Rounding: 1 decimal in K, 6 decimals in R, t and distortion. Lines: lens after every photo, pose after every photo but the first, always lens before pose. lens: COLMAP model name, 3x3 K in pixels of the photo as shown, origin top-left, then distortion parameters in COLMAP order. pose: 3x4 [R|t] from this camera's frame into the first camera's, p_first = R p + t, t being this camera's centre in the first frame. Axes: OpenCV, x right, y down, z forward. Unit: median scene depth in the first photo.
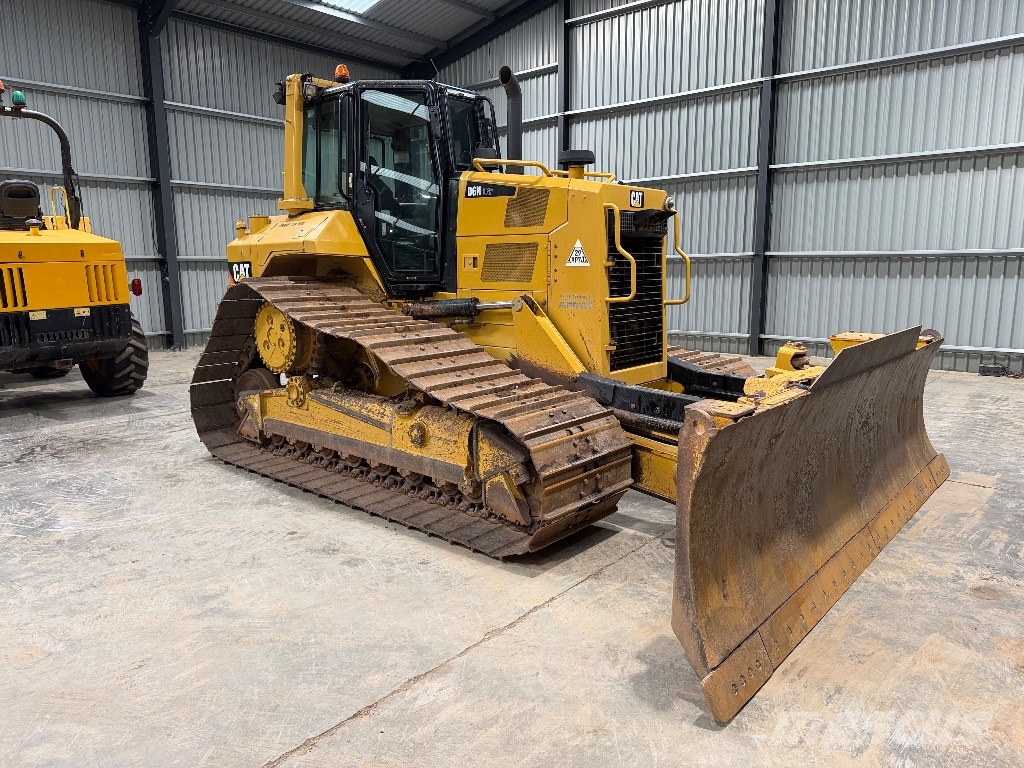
lens RADIAL K [[714.8, 0, 509.8], [0, 714.8, 383.5], [0, 0, 1]] dist [0.039114, -0.045800]
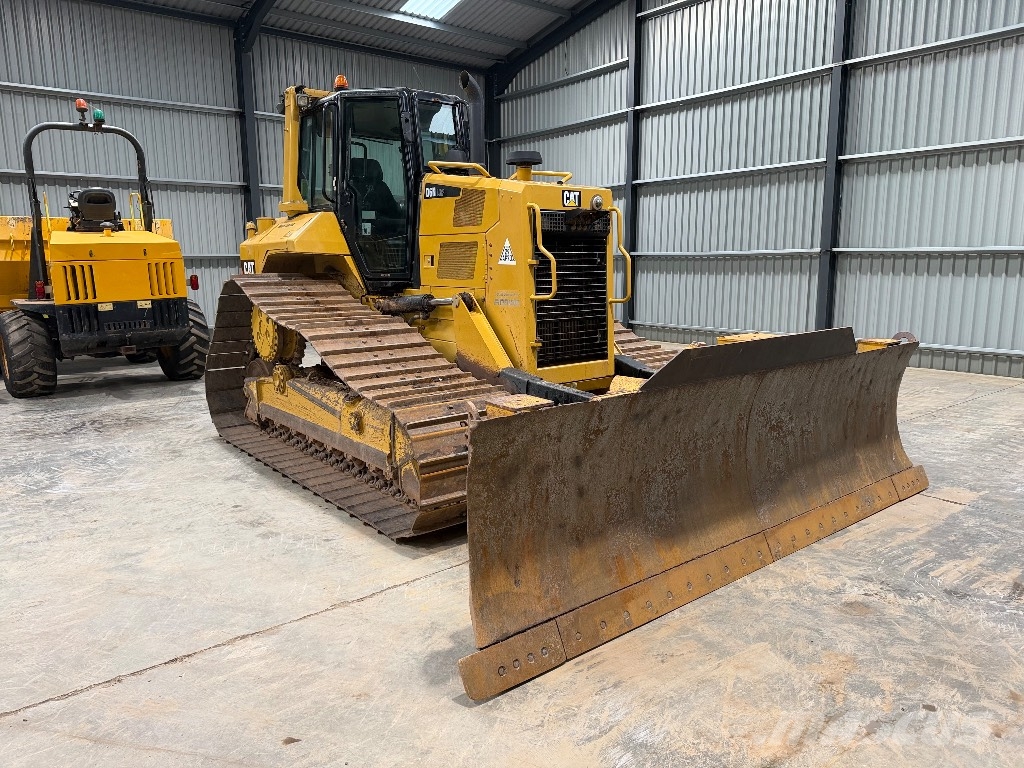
lens RADIAL K [[714.8, 0, 509.8], [0, 714.8, 383.5], [0, 0, 1]] dist [0.039114, -0.045800]
pose [[0.984113, 0.029663, -0.175048, 0.249937], [-0.028819, 0.999558, 0.007361, -0.000371], [0.175189, -0.002199, 0.984532, -0.011832]]
